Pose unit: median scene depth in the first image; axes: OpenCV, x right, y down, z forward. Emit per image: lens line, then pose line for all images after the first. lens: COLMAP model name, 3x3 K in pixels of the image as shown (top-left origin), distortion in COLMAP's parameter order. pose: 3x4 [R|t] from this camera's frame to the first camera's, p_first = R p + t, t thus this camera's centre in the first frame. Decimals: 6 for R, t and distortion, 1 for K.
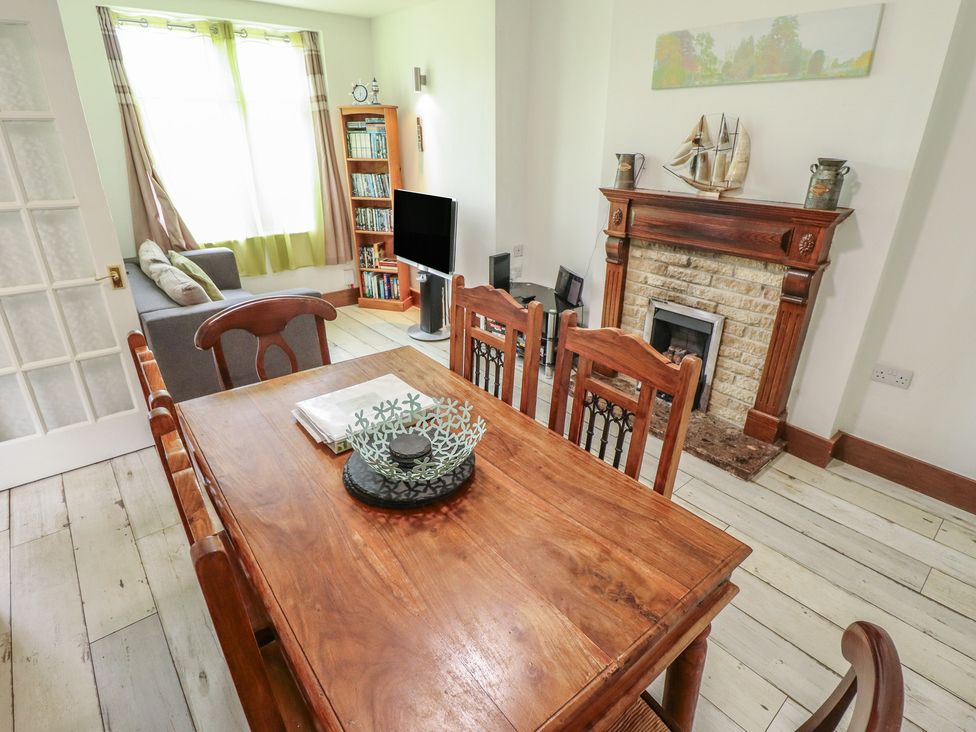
lens RADIAL K [[517.5, 0, 502.1], [0, 517.5, 374.8], [0, 0, 1]] dist [-0.013232, -0.004957]
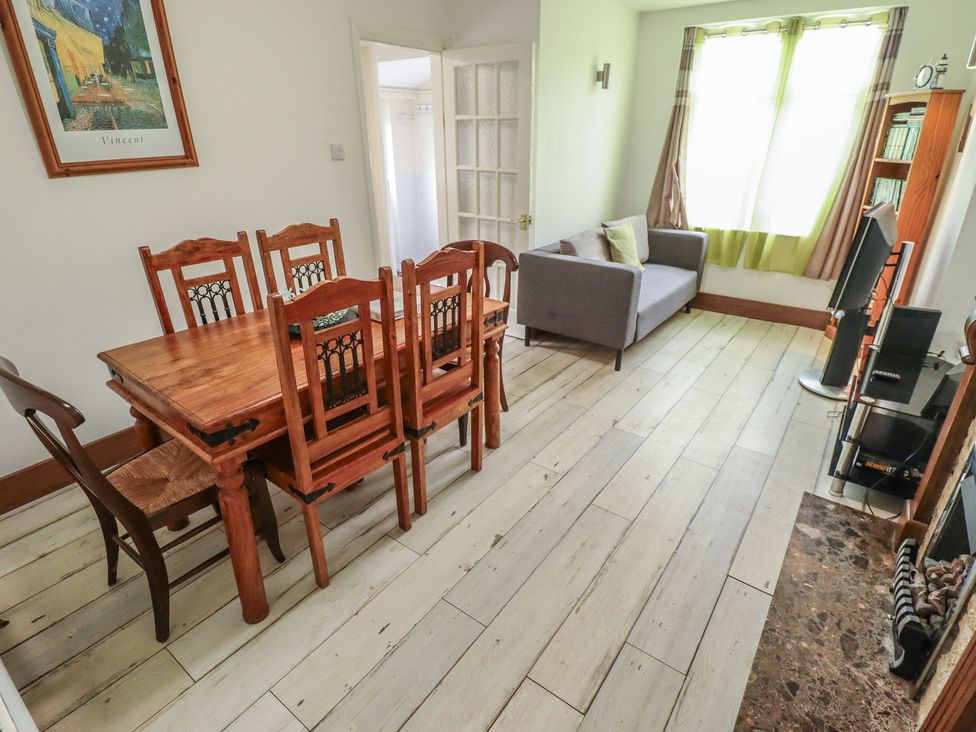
lens RADIAL K [[517.5, 0, 489.7], [0, 517.5, 370.3], [0, 0, 1]] dist [-0.013232, -0.004957]
pose [[0.213784, 0.395232, -0.893358, 0.429717], [-0.405474, 0.867904, 0.286939, -0.114641], [0.888756, 0.300890, 0.345801, 0.281494]]
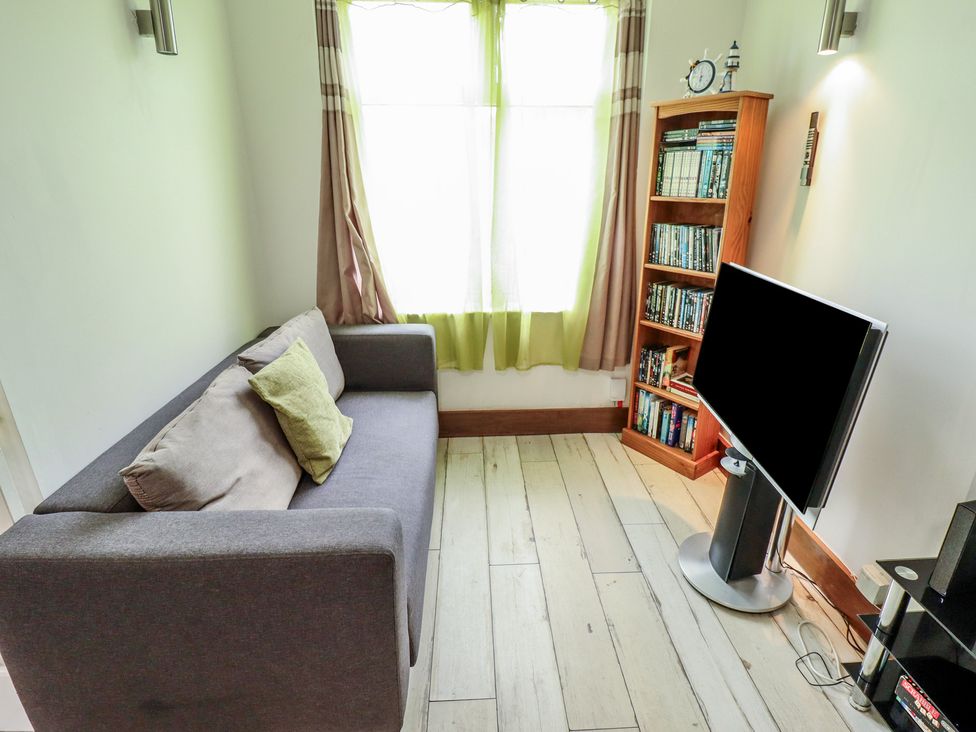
lens RADIAL K [[517.5, 0, 498.0], [0, 517.5, 362.9], [0, 0, 1]] dist [-0.013232, -0.004957]
pose [[0.785897, 0.206430, -0.582883, -0.071936], [-0.255595, 0.966781, -0.002228, -0.207149], [0.563061, 0.150733, 0.812553, 0.492114]]
